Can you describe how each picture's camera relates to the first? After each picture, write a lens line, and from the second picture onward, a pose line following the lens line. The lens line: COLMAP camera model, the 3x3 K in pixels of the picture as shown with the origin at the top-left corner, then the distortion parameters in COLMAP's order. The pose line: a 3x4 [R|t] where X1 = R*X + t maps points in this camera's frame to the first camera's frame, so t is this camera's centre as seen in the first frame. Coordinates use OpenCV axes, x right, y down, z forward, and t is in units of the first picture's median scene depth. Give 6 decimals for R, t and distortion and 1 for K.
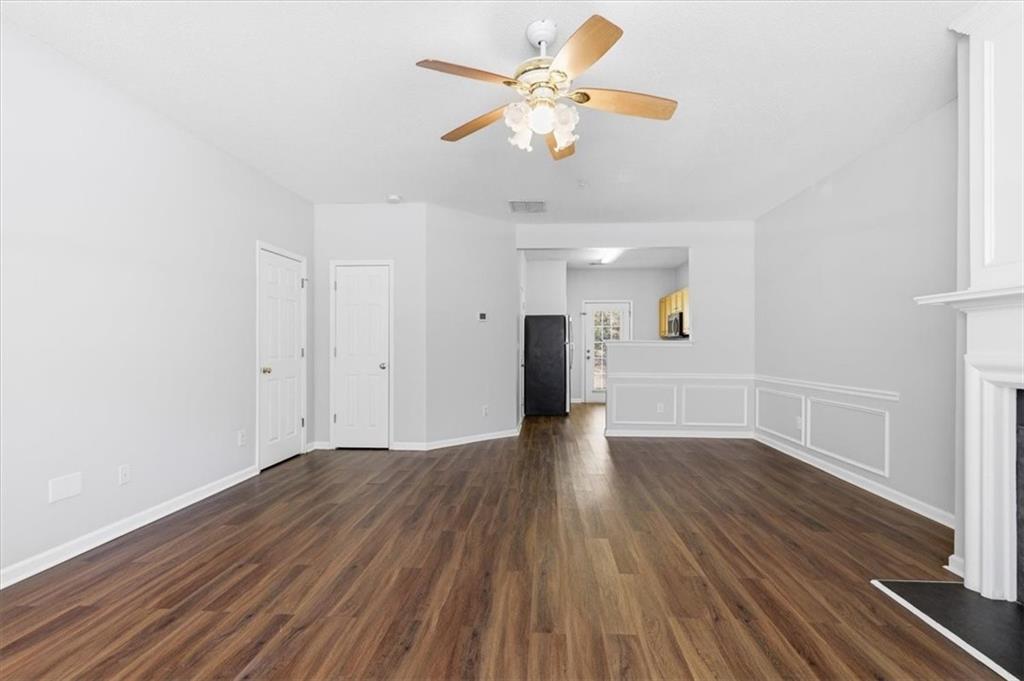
lens RADIAL K [[471.8, 0, 515.6], [0, 471.8, 342.4], [0, 0, 1]] dist [0.003625, -0.000850]
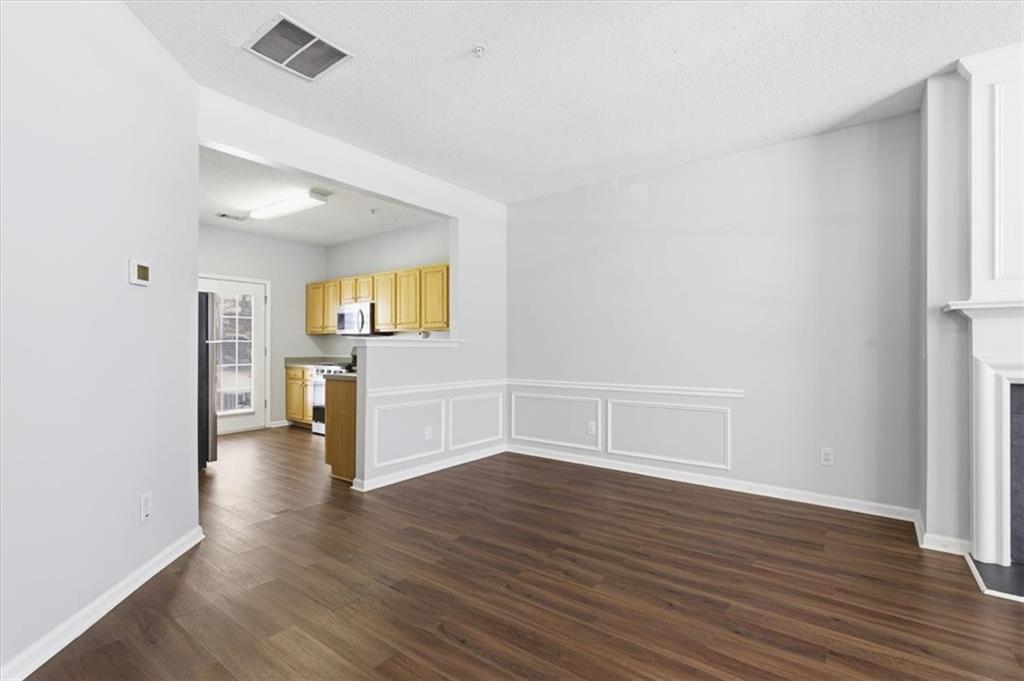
lens RADIAL K [[471.8, 0, 521.3], [0, 471.8, 343.6], [0, 0, 1]] dist [0.003625, -0.000850]
pose [[0.546290, 0.004430, 0.837584, -0.389256], [-0.007095, 0.999975, -0.000661, 0.004398], [-0.837566, -0.005582, 0.546307, 0.860418]]
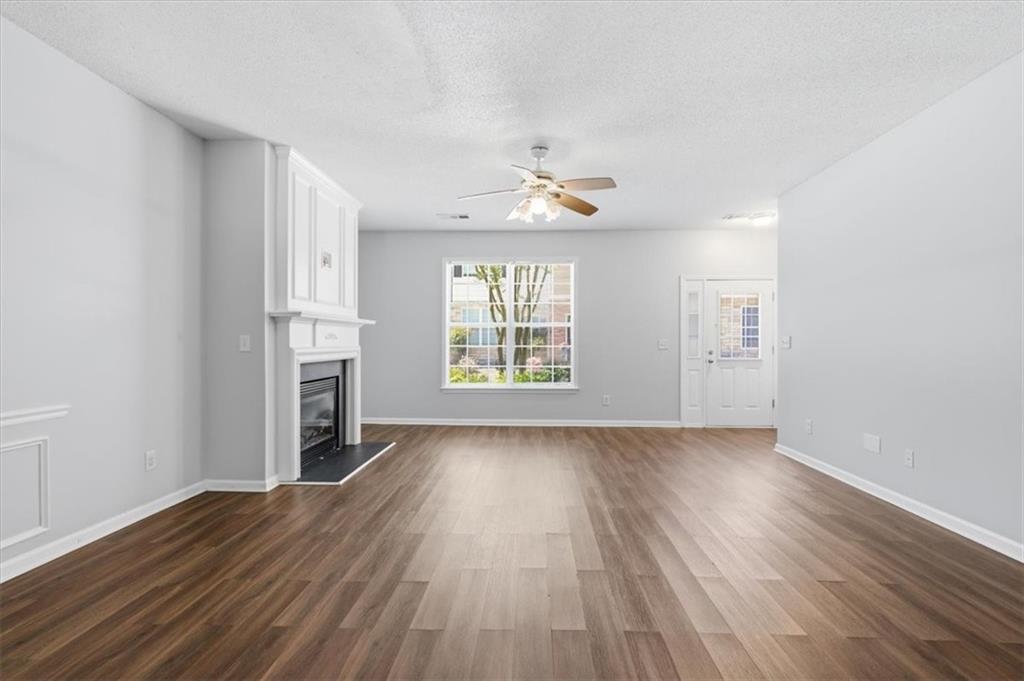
lens RADIAL K [[471.8, 0, 515.2], [0, 471.8, 342.7], [0, 0, 1]] dist [0.003625, -0.000850]
pose [[-0.999802, -0.005005, -0.019236, 0.118493], [-0.004849, 0.999955, -0.008155, 0.012939], [0.019276, -0.008060, -0.999782, 1.816755]]
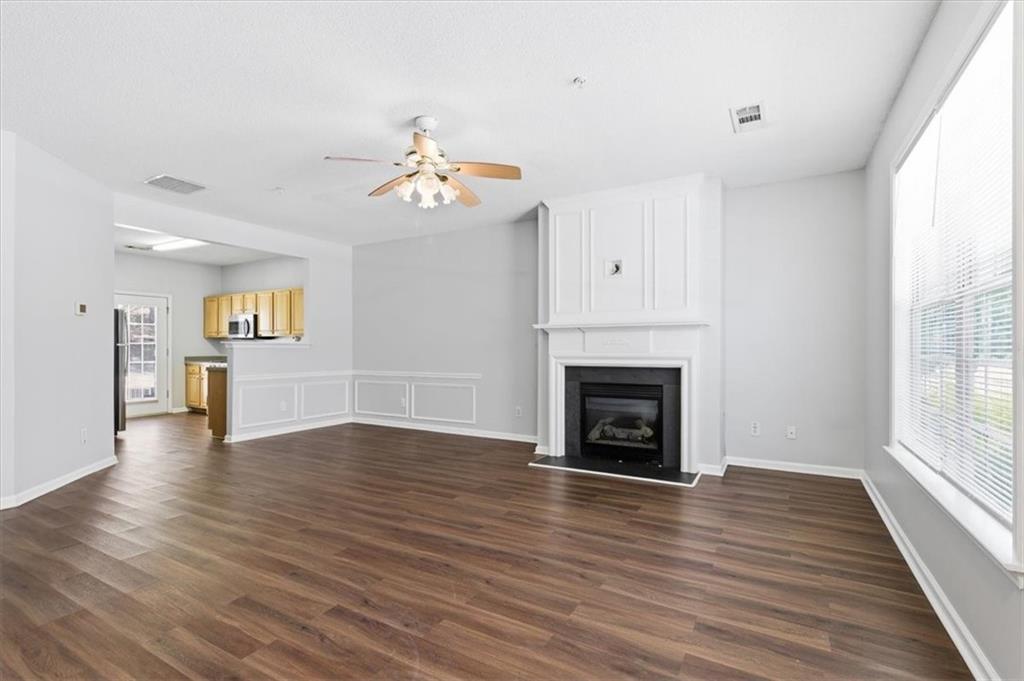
lens RADIAL K [[471.8, 0, 519.6], [0, 471.8, 343.8], [0, 0, 1]] dist [0.003625, -0.000850]
pose [[0.436955, 0.003821, 0.899475, -0.736913], [-0.005872, 0.999982, -0.001395, -0.005889], [-0.899464, -0.004672, 0.436969, 0.102683]]
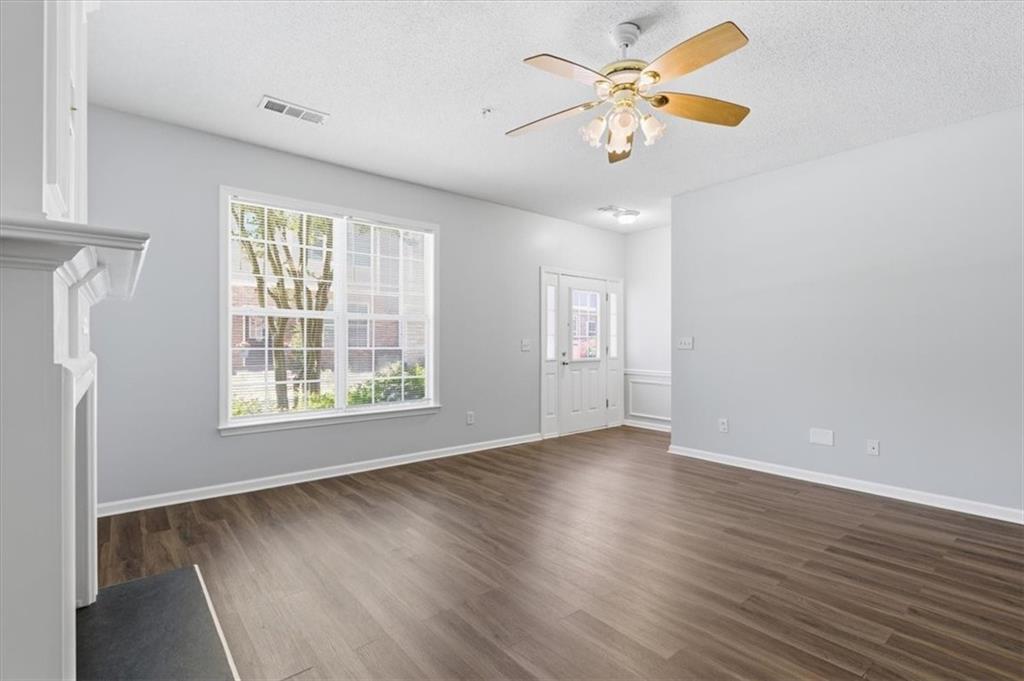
lens RADIAL K [[471.8, 0, 518.3], [0, 471.8, 345.3], [0, 0, 1]] dist [0.003625, -0.000850]
pose [[-0.721265, -0.001220, -0.692658, 0.626789], [0.001867, 0.999991, -0.003705, 0.006836], [0.692657, -0.003966, -0.721256, 1.076751]]
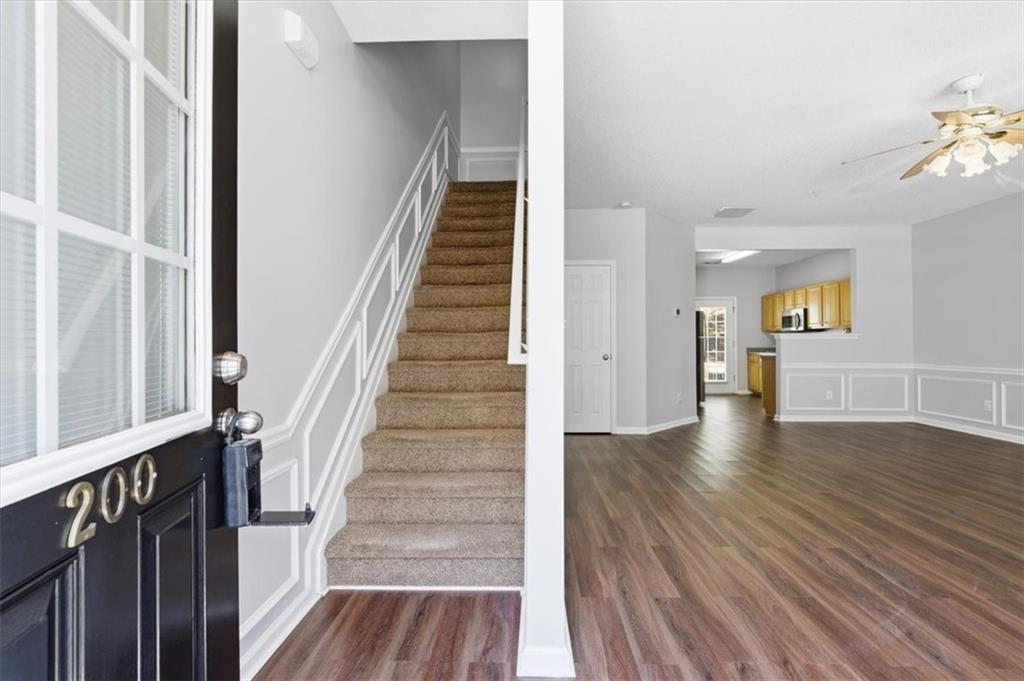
lens RADIAL K [[471.8, 0, 518.0], [0, 471.8, 342.9], [0, 0, 1]] dist [0.003625, -0.000850]
pose [[0.999311, -0.004203, 0.036877, -0.811291], [0.003918, 0.999962, 0.007803, 0.009906], [-0.036908, -0.007653, 0.999289, -0.130968]]
